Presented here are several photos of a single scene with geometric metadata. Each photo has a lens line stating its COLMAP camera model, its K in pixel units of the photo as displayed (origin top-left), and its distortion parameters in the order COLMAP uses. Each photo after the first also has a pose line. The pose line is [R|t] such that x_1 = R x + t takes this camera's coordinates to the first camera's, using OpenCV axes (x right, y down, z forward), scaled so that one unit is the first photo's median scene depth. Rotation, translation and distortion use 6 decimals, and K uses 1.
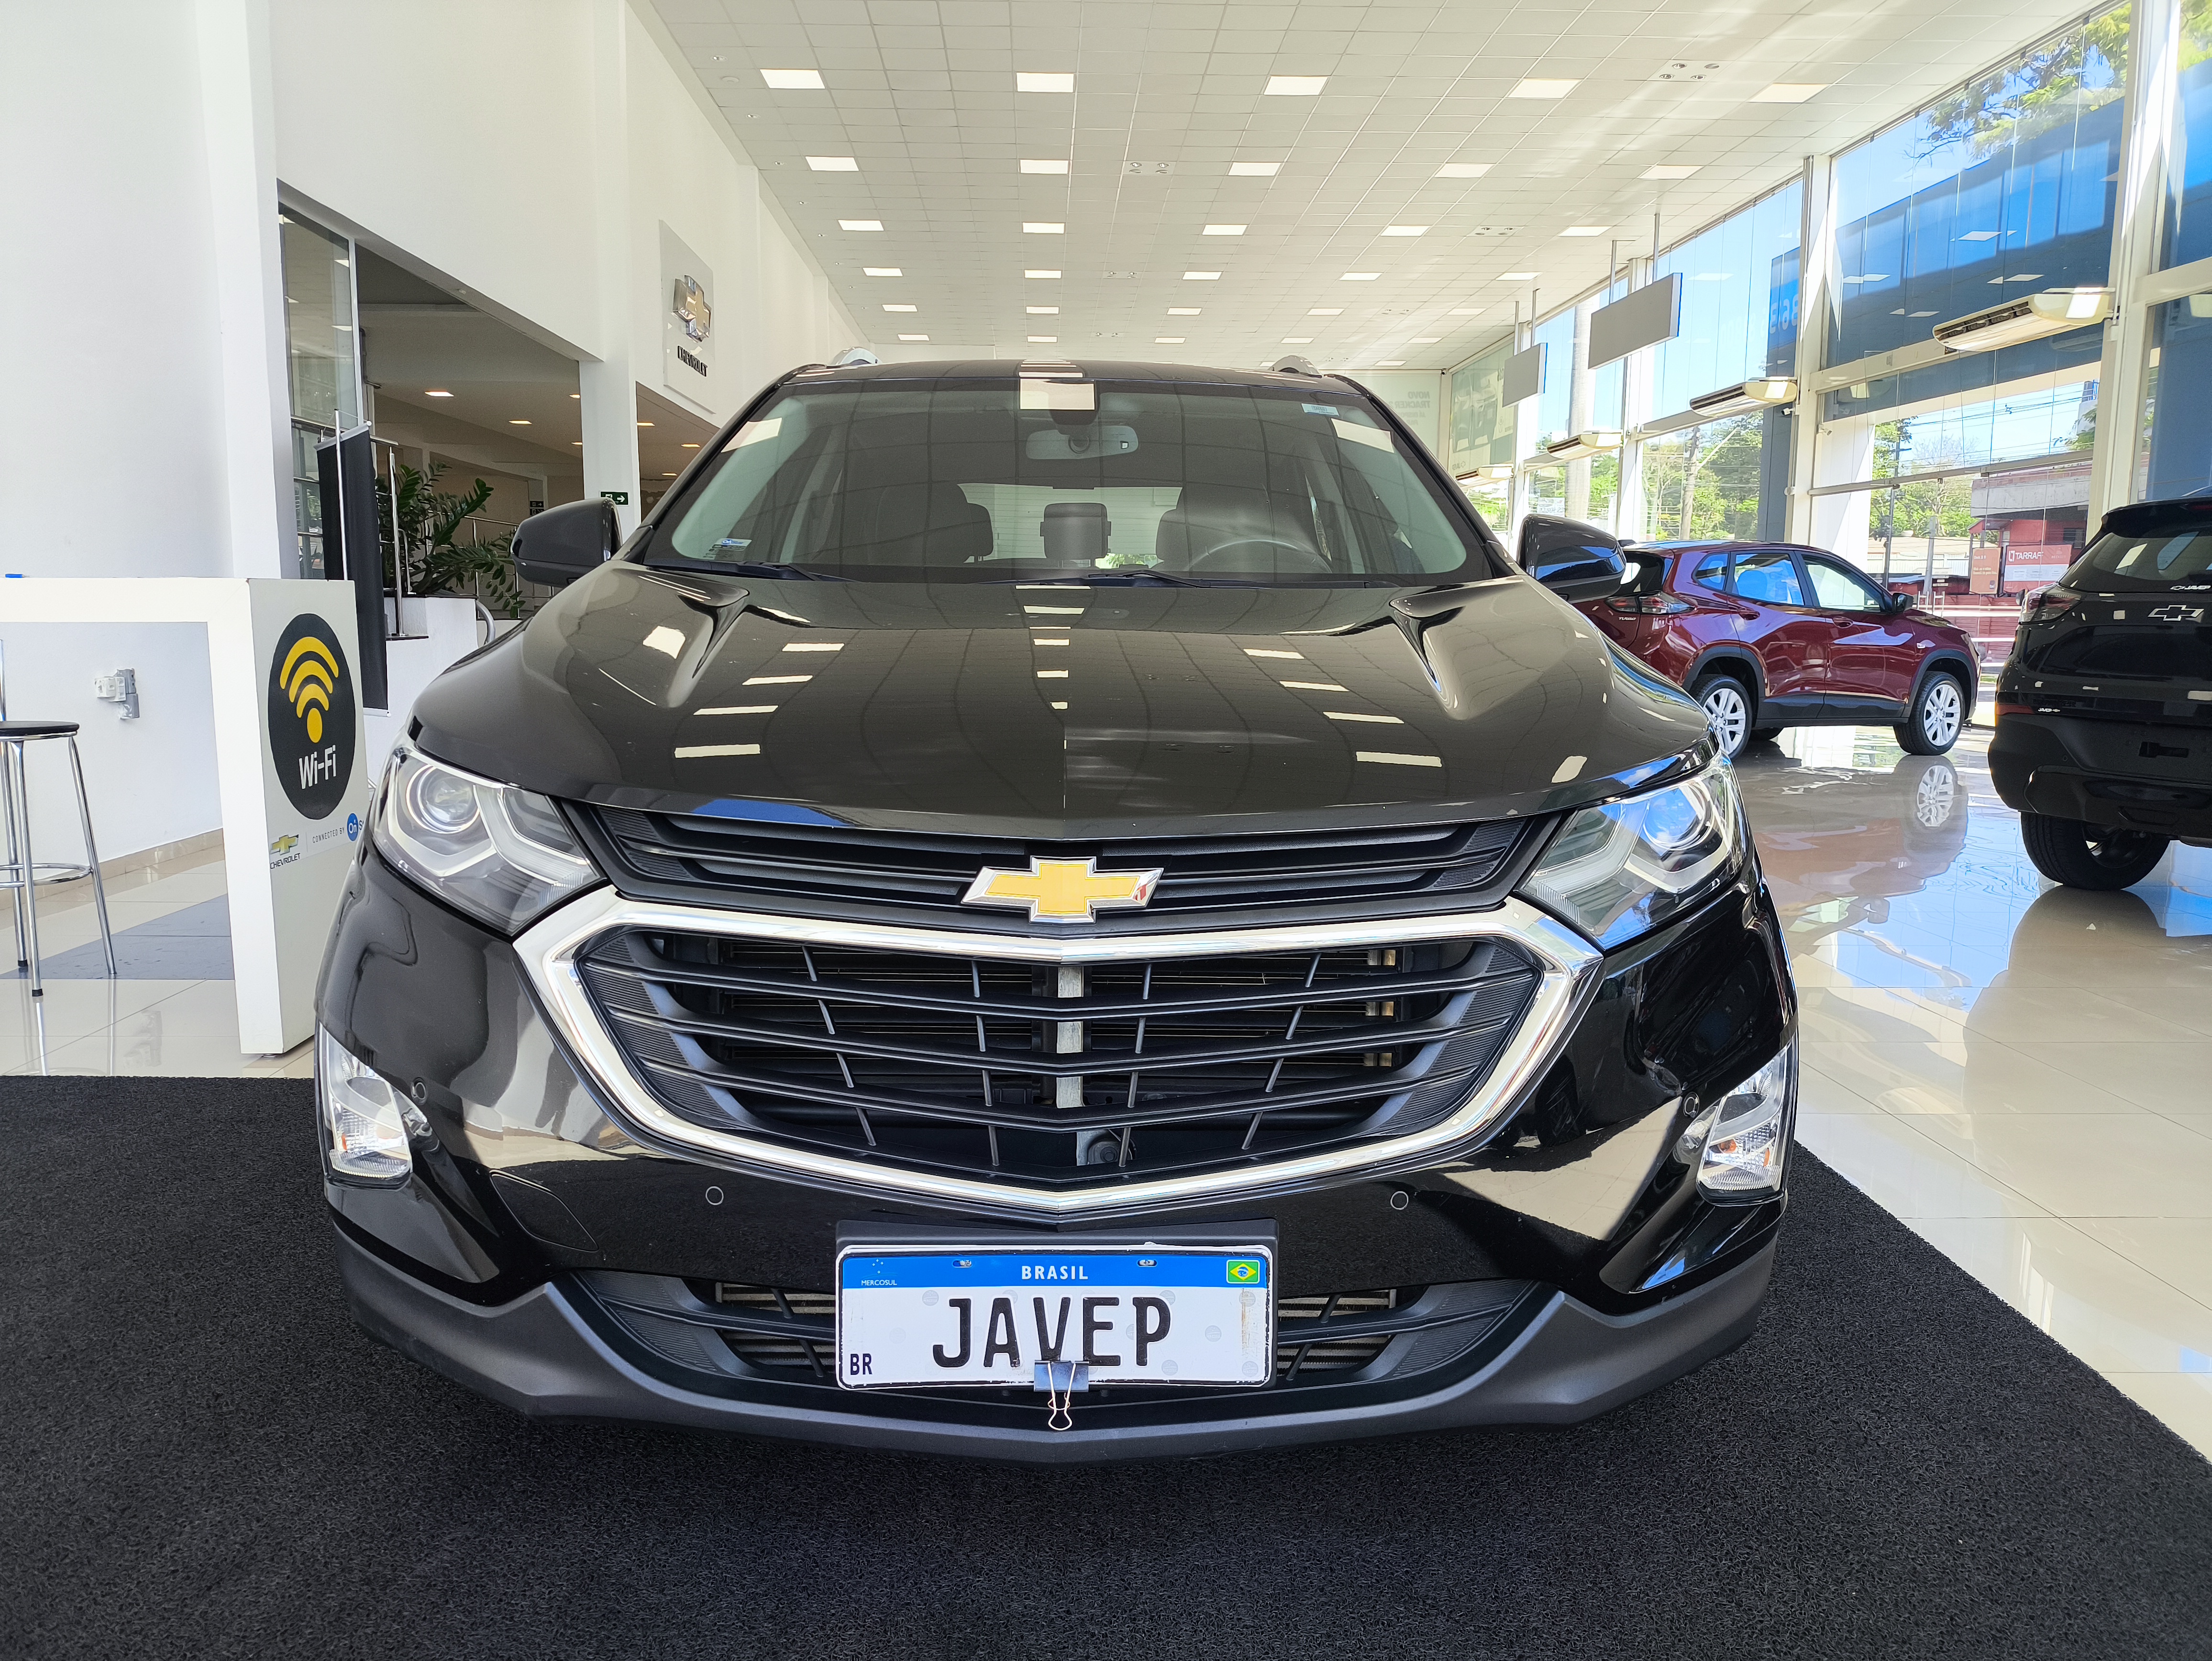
lens RADIAL K [[1681.1, 0, 1149.5], [0, 1681.1, 816.8], [0, 0, 1]] dist [0.000916, 0.068674]
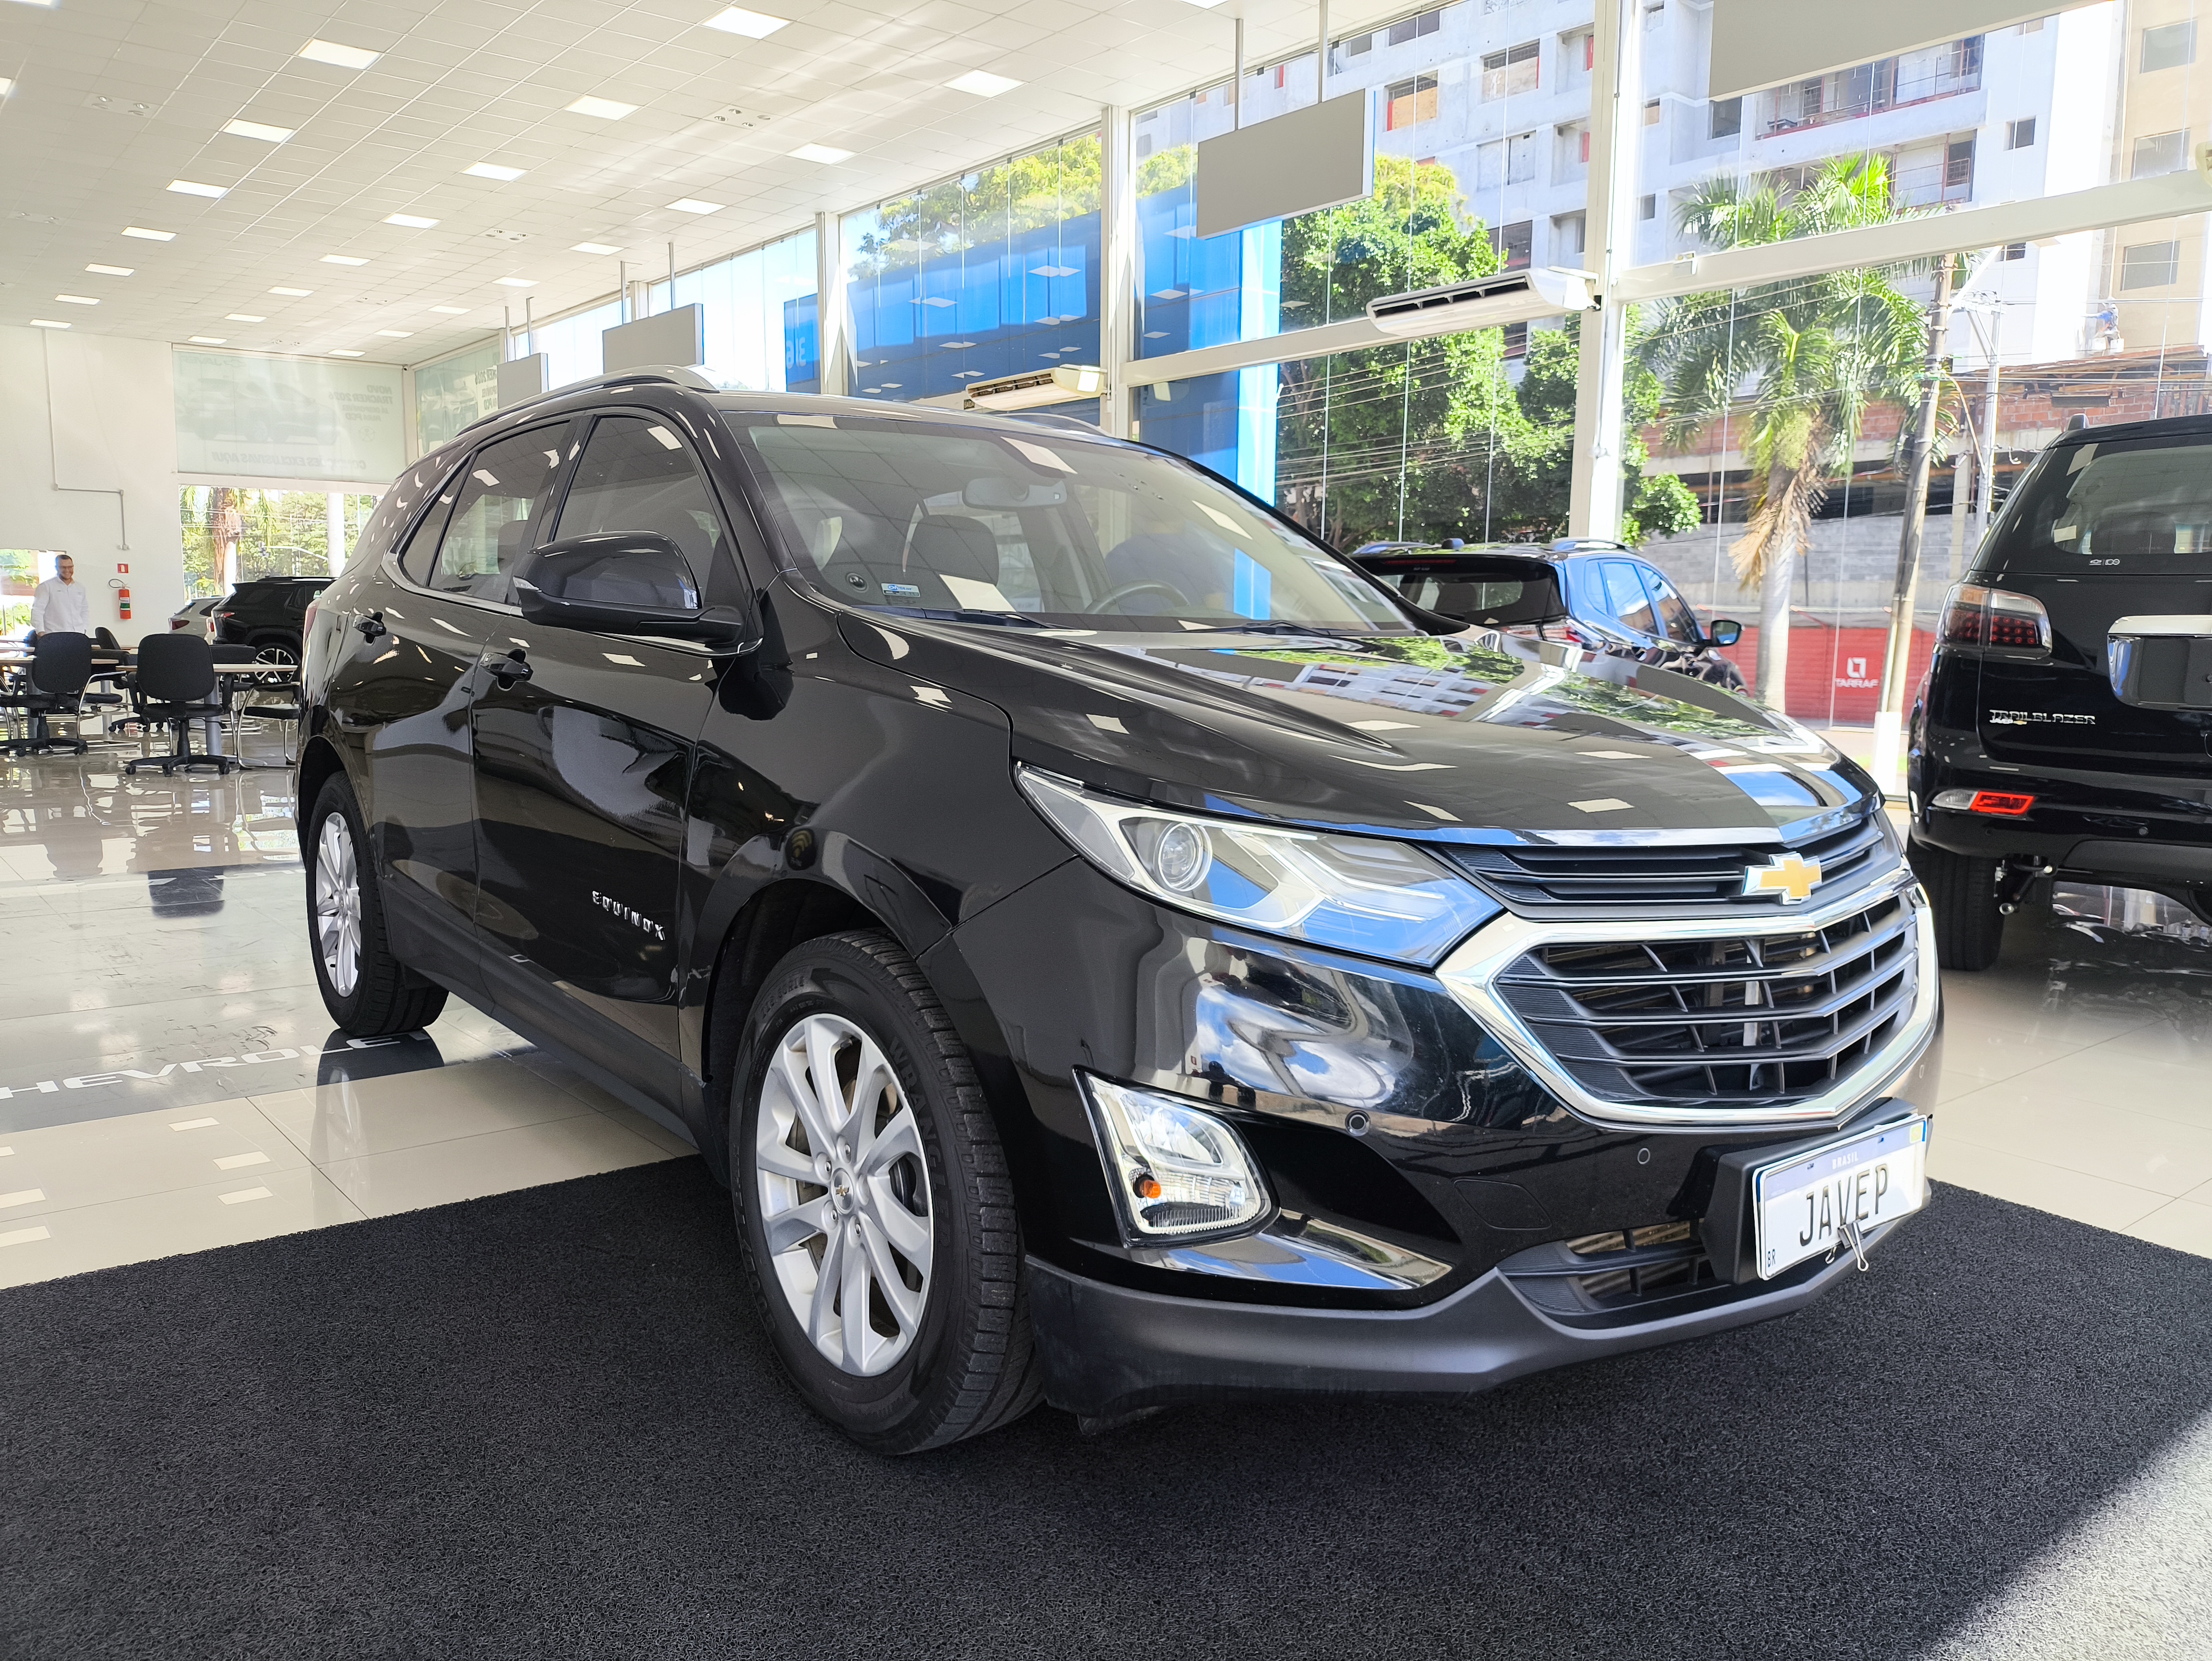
lens RADIAL K [[1642.4, 0, 1106.0], [0, 1642.4, 830.5], [0, 0, 1]] dist [0.002450, -0.010036]
pose [[0.798913, -0.069310, 0.597439, -1.165936], [0.064500, 0.997483, 0.029468, -0.061739], [-0.597978, 0.014992, 0.801372, 0.267180]]
